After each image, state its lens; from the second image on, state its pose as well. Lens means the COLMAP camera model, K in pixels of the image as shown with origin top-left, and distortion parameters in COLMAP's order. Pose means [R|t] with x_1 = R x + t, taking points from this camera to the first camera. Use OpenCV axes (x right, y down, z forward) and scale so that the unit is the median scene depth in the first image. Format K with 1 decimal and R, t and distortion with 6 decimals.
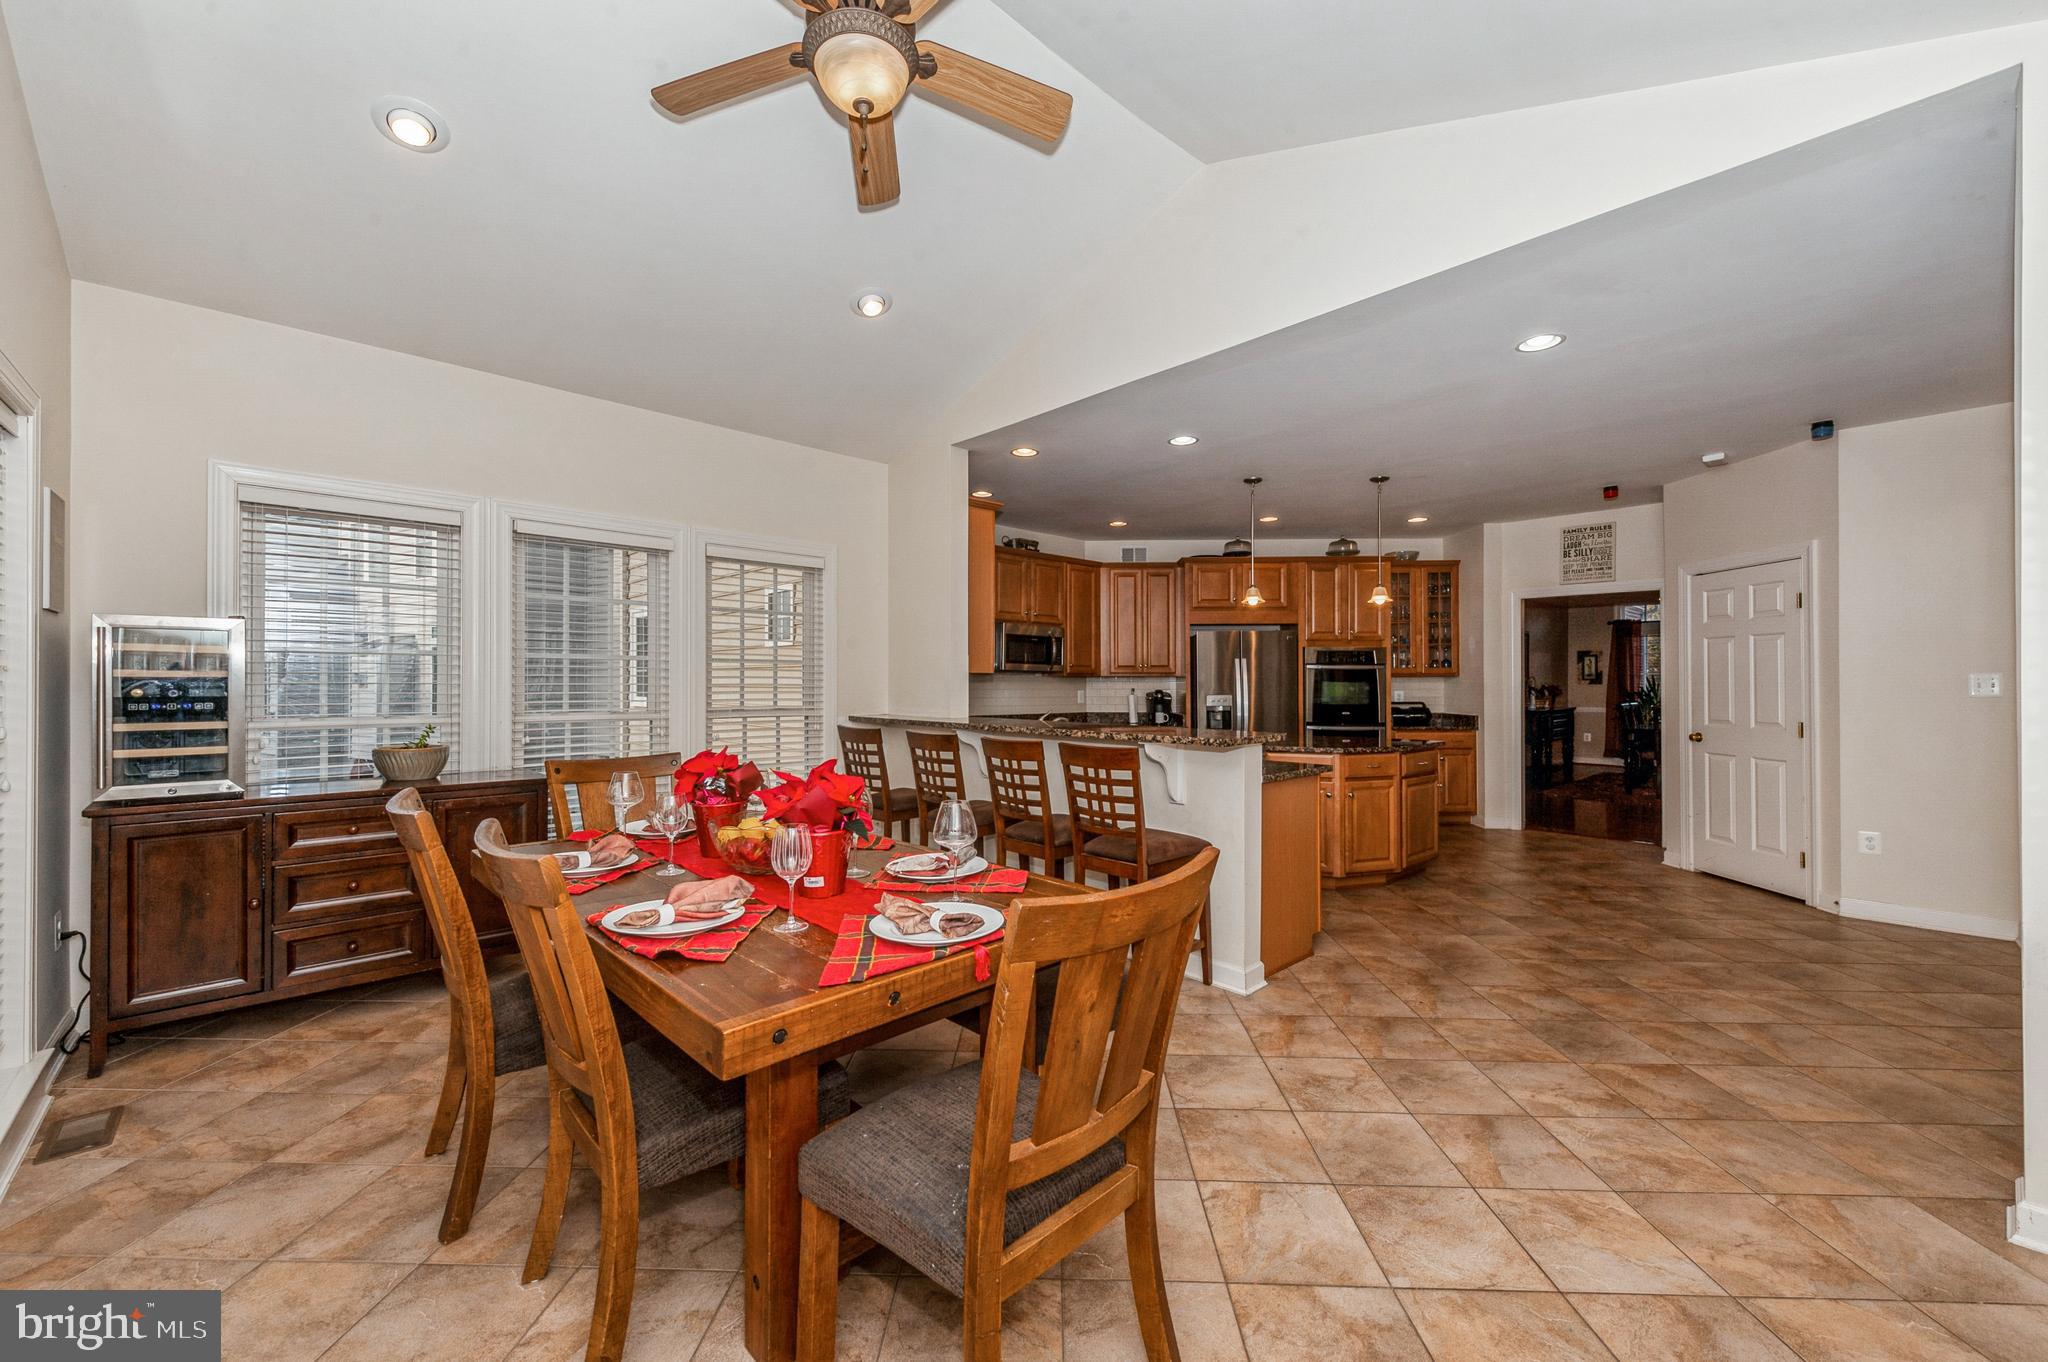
lens RADIAL K [[807.4, 0, 1028.1], [0, 807.4, 684.6], [0, 0, 1]] dist [0.008597, -0.000348]
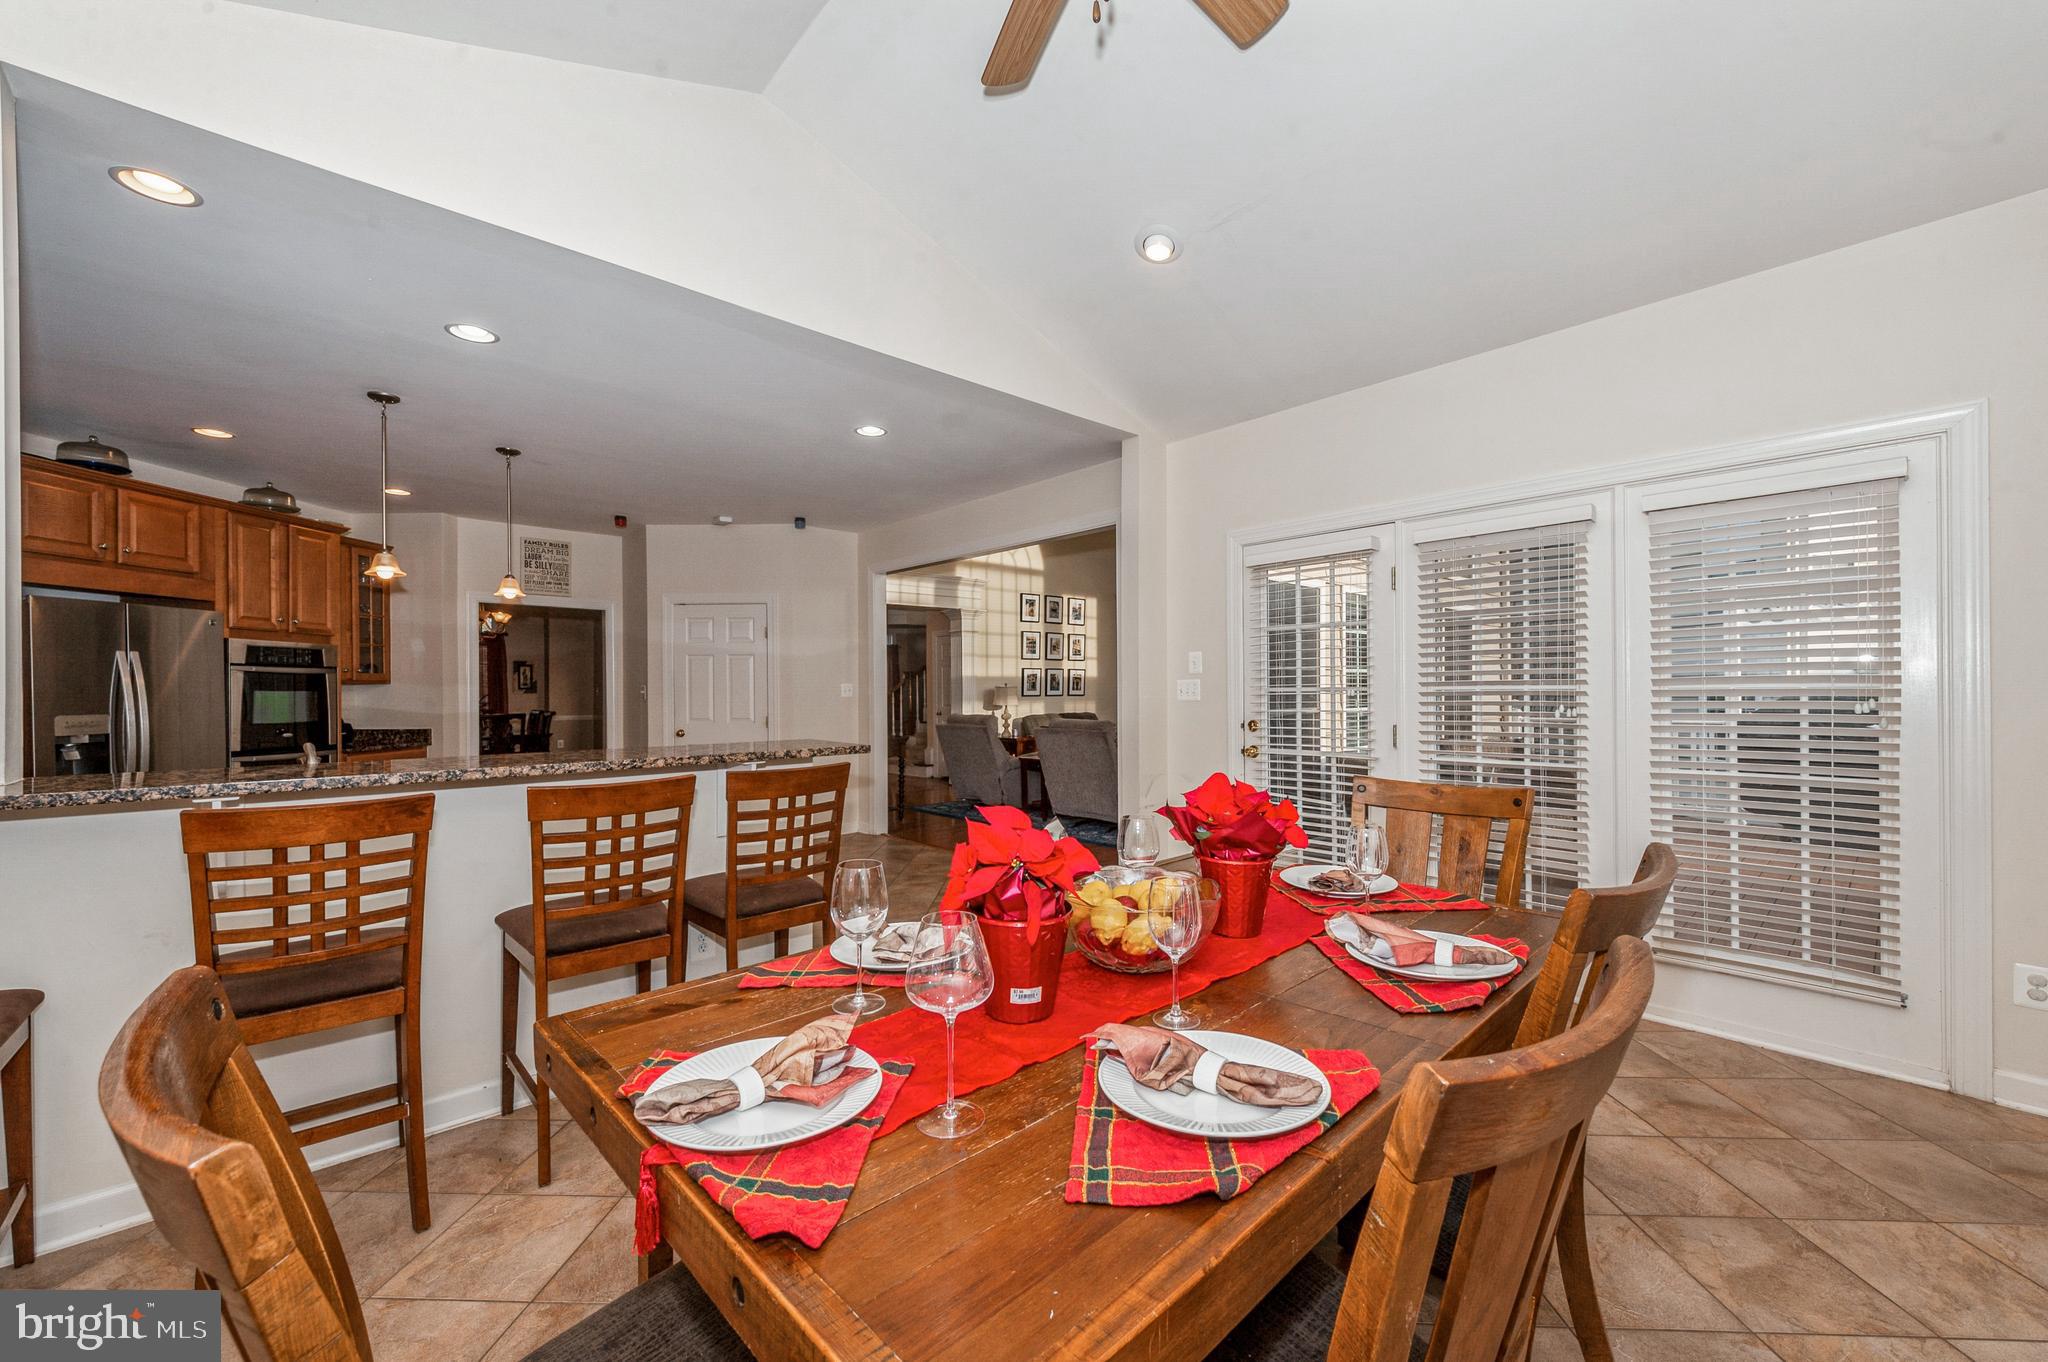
lens RADIAL K [[807.4, 0, 1028.1], [0, 807.4, 684.6], [0, 0, 1]] dist [0.008597, -0.000348]
pose [[0.035132, 0.008980, 0.999342, -0.393478], [0.005523, 0.999943, -0.009180, 0.001505], [-0.999367, 0.005842, 0.035080, 0.423903]]
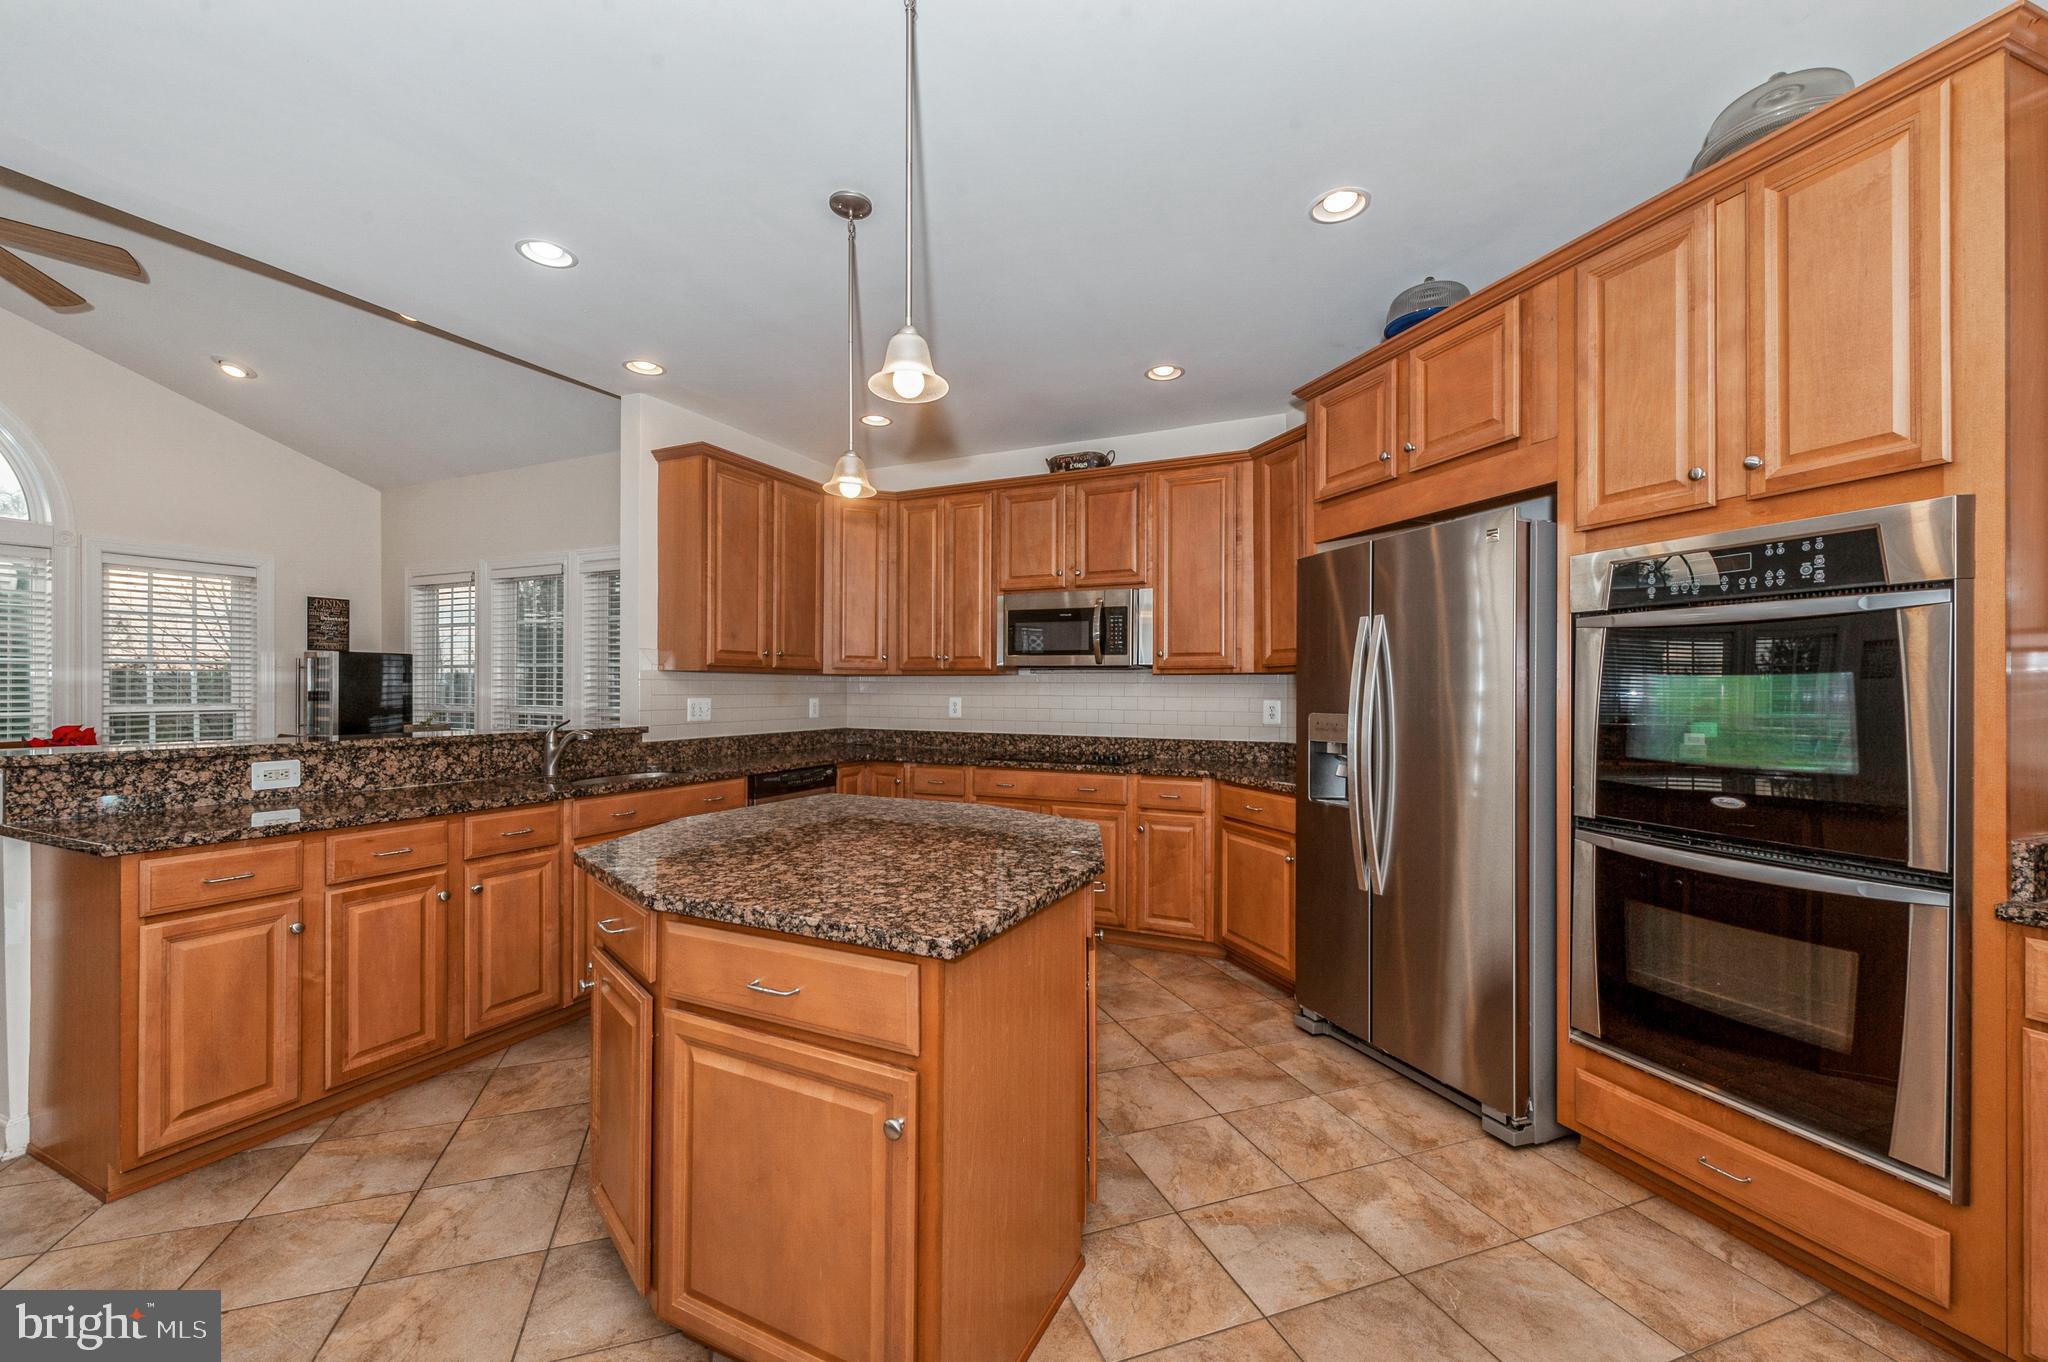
lens RADIAL K [[807.4, 0, 1028.1], [0, 807.4, 684.6], [0, 0, 1]] dist [0.008597, -0.000348]
pose [[0.339252, 0.000108, -0.940695, 0.725786], [0.002492, 0.999996, 0.001014, -0.000642], [0.940692, -0.002688, 0.339251, 0.936895]]
